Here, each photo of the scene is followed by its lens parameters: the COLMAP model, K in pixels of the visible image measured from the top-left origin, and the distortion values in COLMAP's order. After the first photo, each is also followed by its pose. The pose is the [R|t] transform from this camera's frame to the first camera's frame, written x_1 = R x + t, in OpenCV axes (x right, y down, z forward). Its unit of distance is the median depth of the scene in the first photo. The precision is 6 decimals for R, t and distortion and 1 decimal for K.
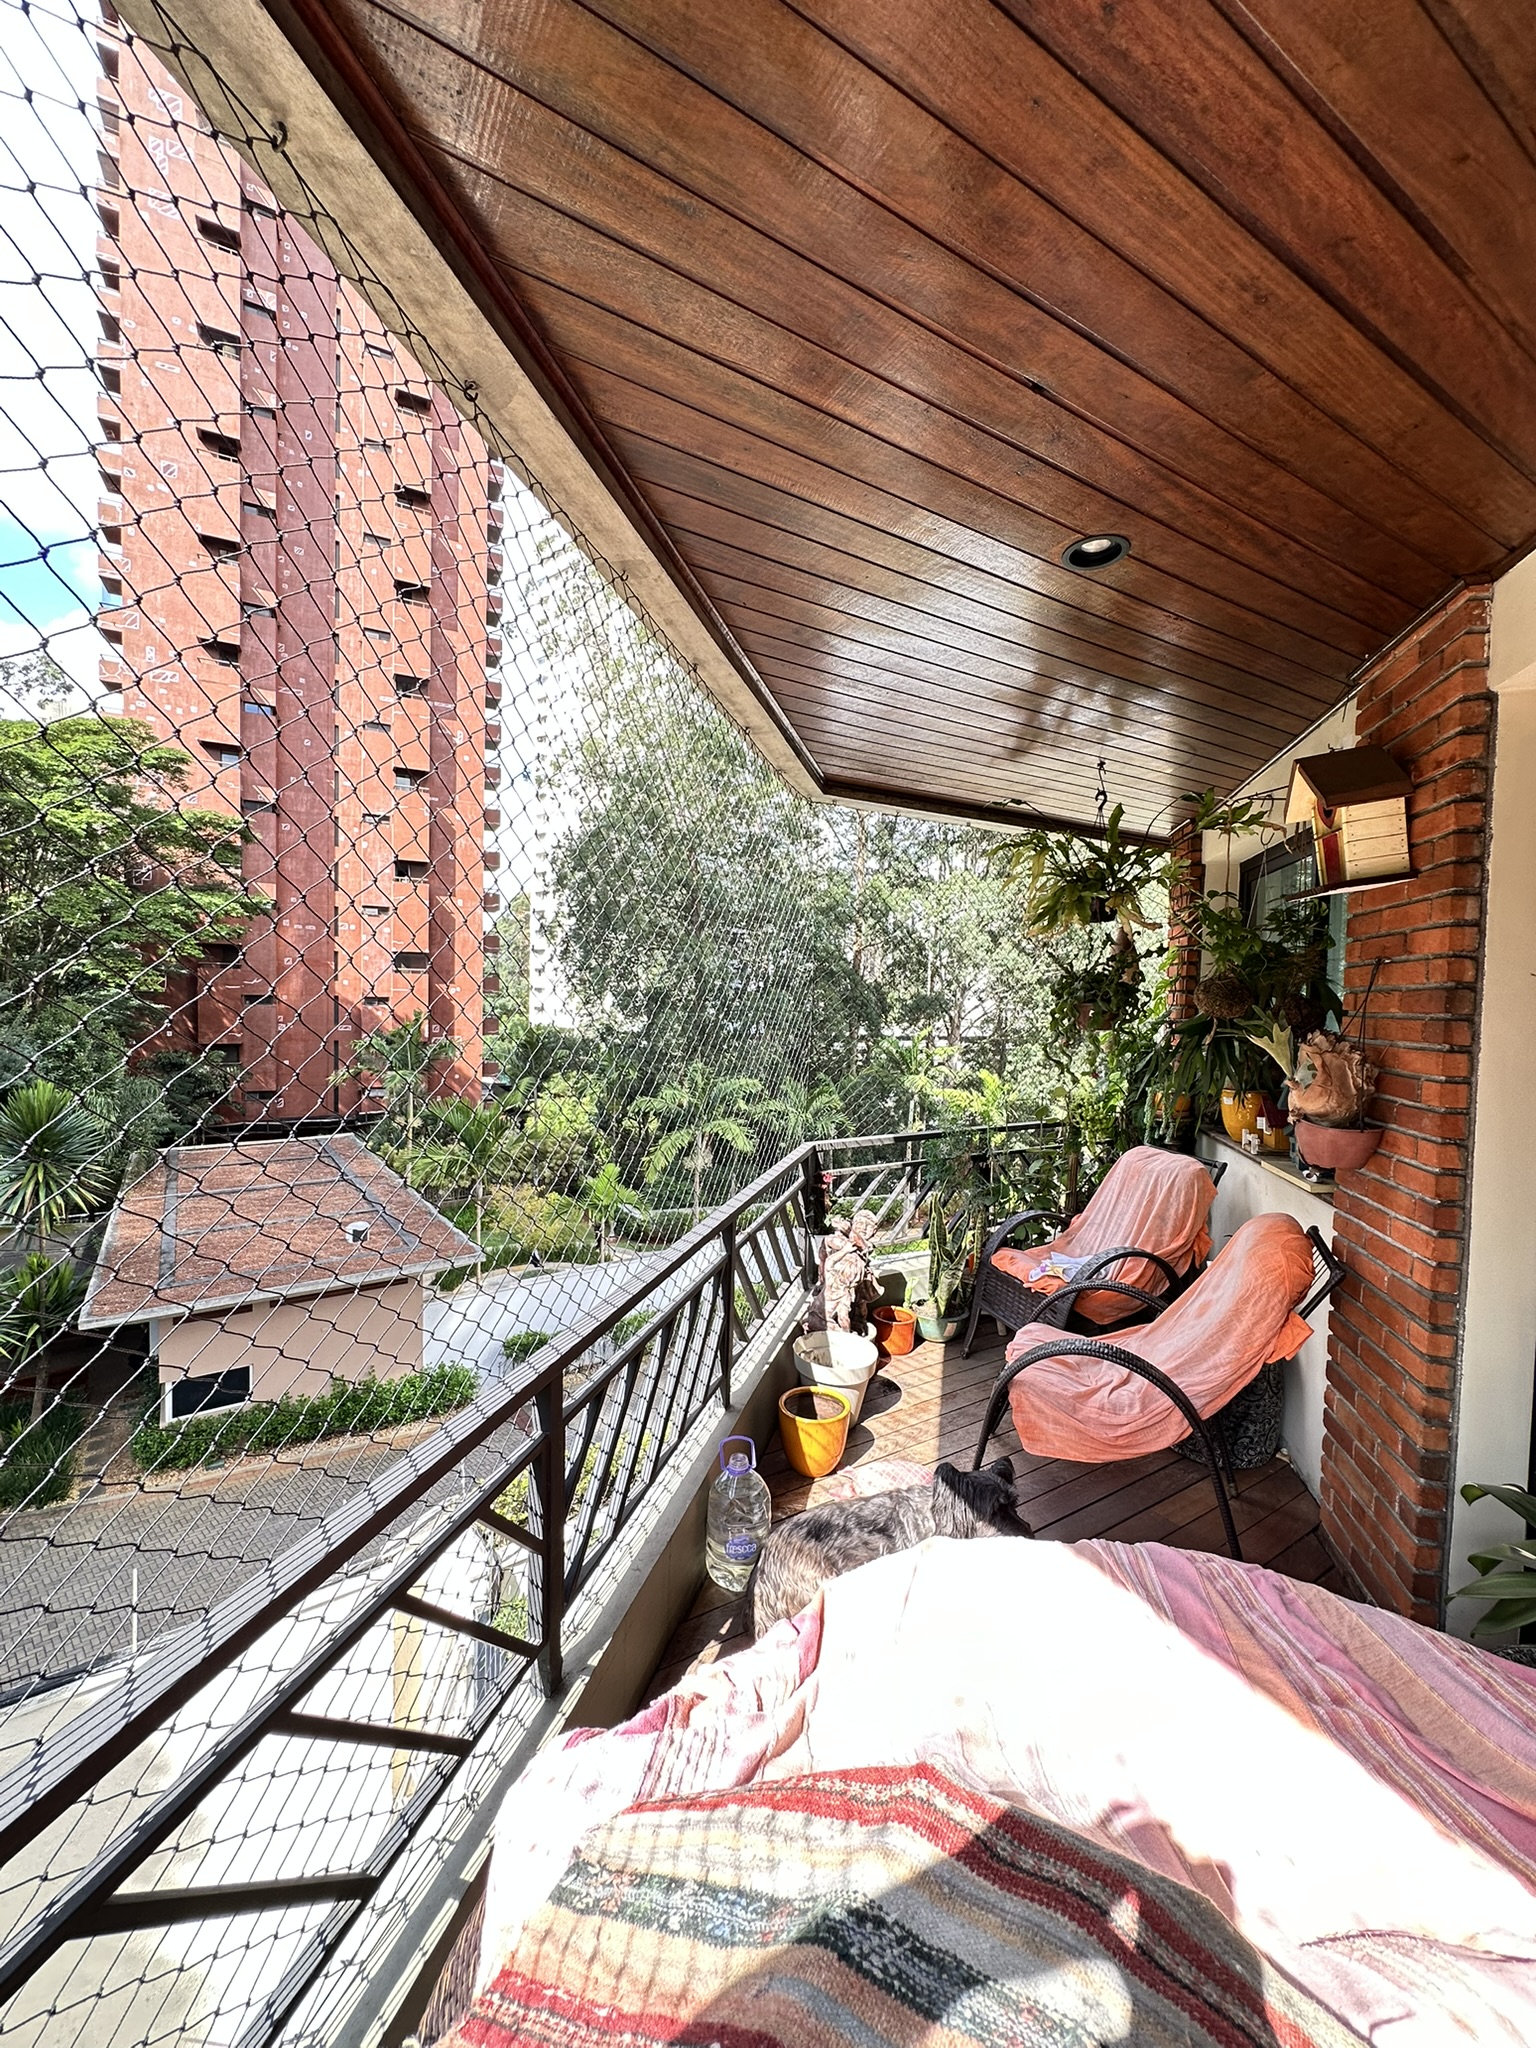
lens RADIAL K [[820.0, 0, 771.2], [0, 820.0, 1024.5], [0, 0, 1]] dist [-0.001044, -0.000183]
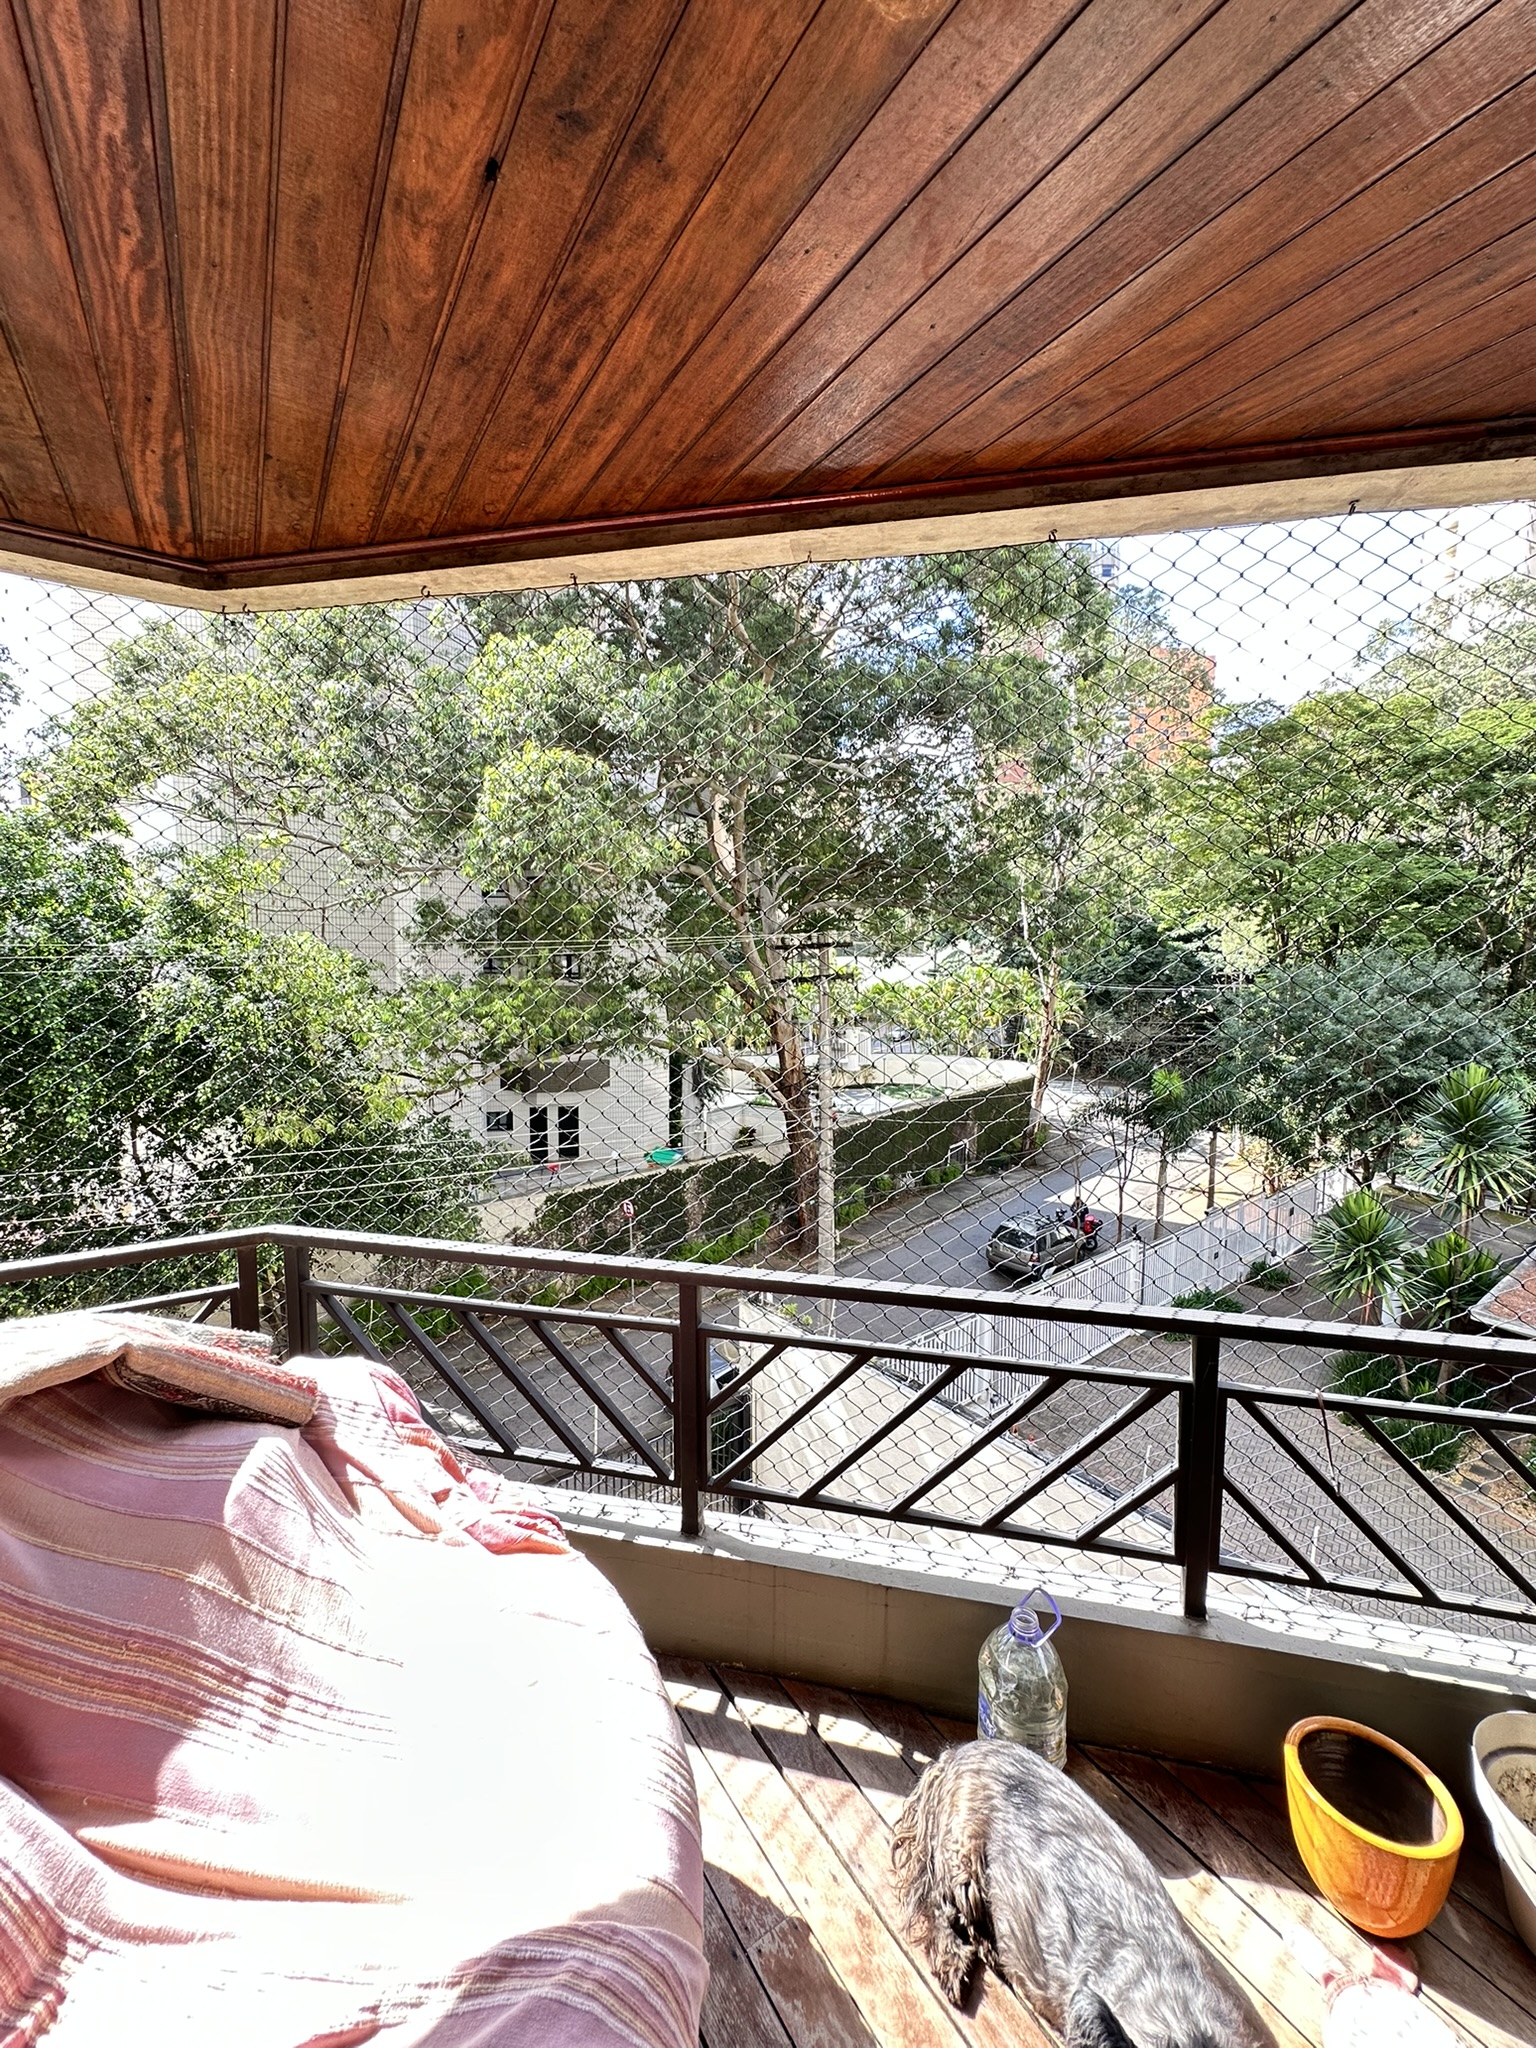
lens RADIAL K [[820.0, 0, 771.2], [0, 820.0, 1014.1], [0, 0, 1]] dist [-0.001044, -0.000183]
pose [[0.025188, 0.042074, -0.998797, 0.562513], [-0.035854, 0.998509, 0.041158, -0.017064], [0.999040, 0.034775, 0.026659, 0.633987]]
